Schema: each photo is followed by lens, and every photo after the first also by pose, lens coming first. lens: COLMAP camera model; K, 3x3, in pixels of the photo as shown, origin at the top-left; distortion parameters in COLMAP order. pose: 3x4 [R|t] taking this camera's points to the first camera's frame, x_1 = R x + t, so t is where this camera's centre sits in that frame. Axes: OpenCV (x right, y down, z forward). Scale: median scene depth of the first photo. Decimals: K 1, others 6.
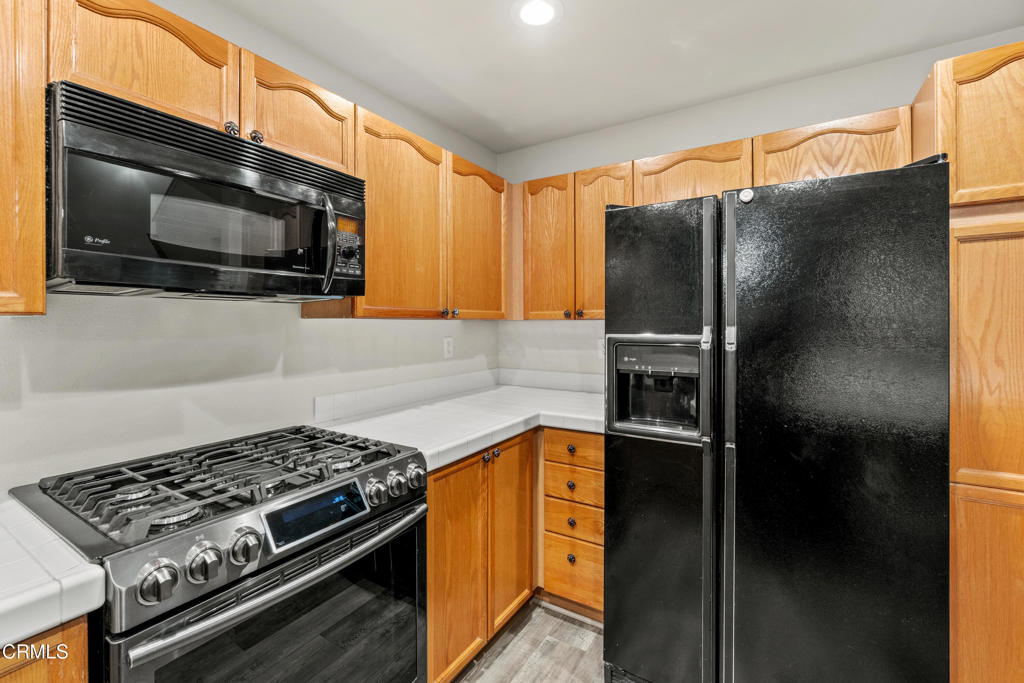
lens RADIAL K [[443.1, 0, 504.9], [0, 443.1, 323.6], [0, 0, 1]] dist [-0.005003, 0.000307]
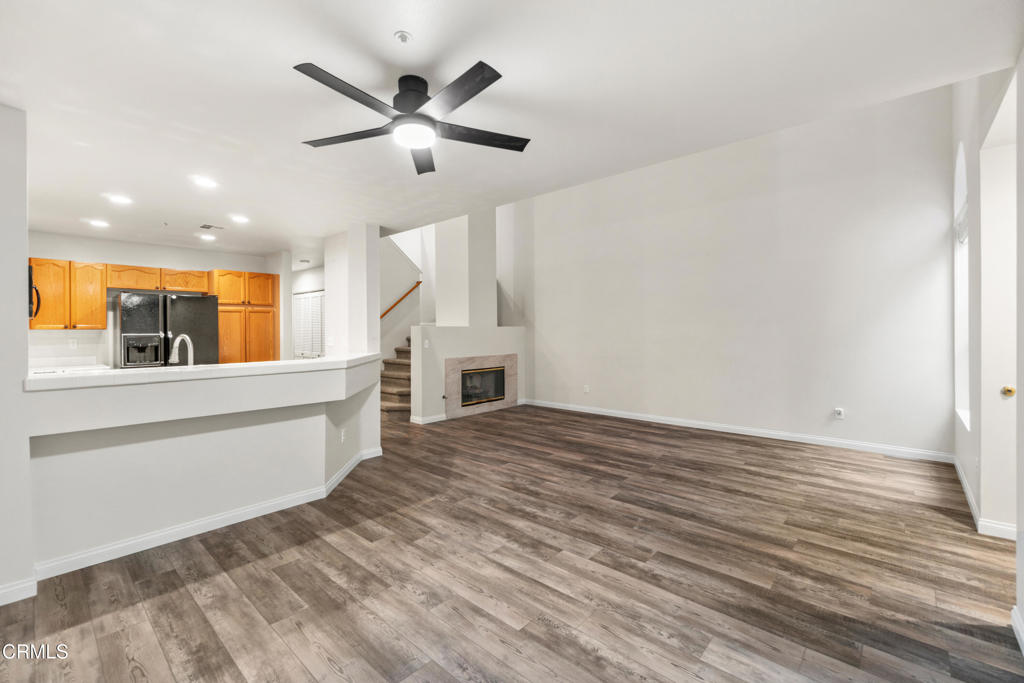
lens RADIAL K [[443.1, 0, 501.6], [0, 443.1, 332.6], [0, 0, 1]] dist [-0.005003, 0.000307]
pose [[0.174538, -0.000110, 0.984650, -2.158484], [0.007620, 0.999970, -0.001239, 0.035131], [-0.984621, 0.007720, 0.174534, -1.938401]]
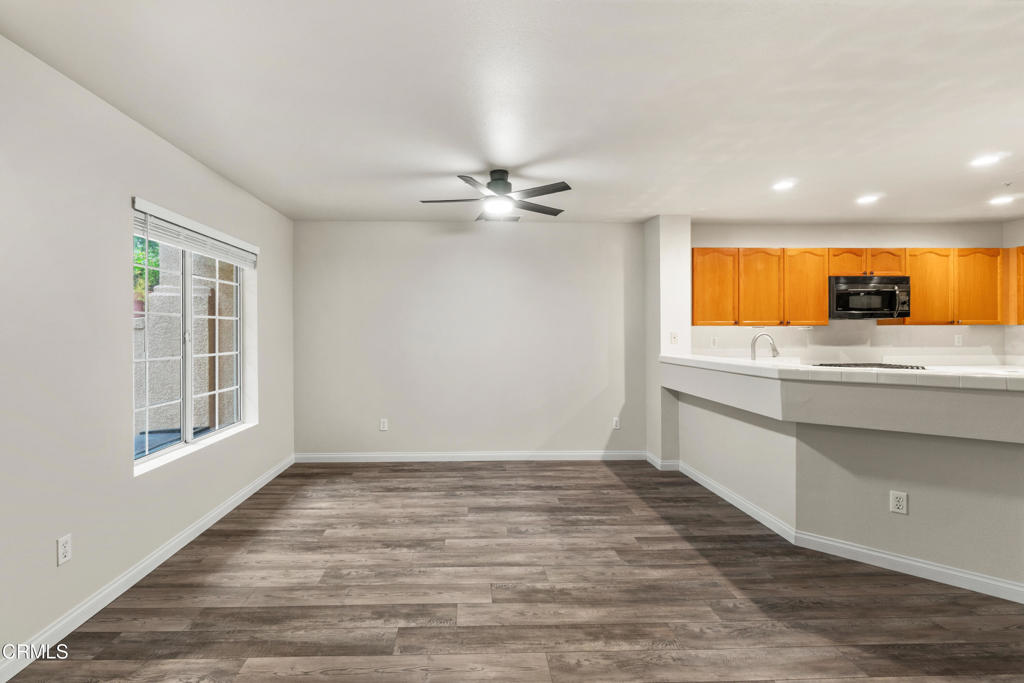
lens RADIAL K [[471.7, 0, 483.2], [0, 471.7, 333.3], [0, 0, 1]] dist [-0.007159, 0.002591]
pose [[0.564721, 0.000804, -0.825281, 0.561980], [0.002772, 0.999992, 0.002871, 0.022618], [0.825277, -0.003909, 0.564715, -2.668729]]
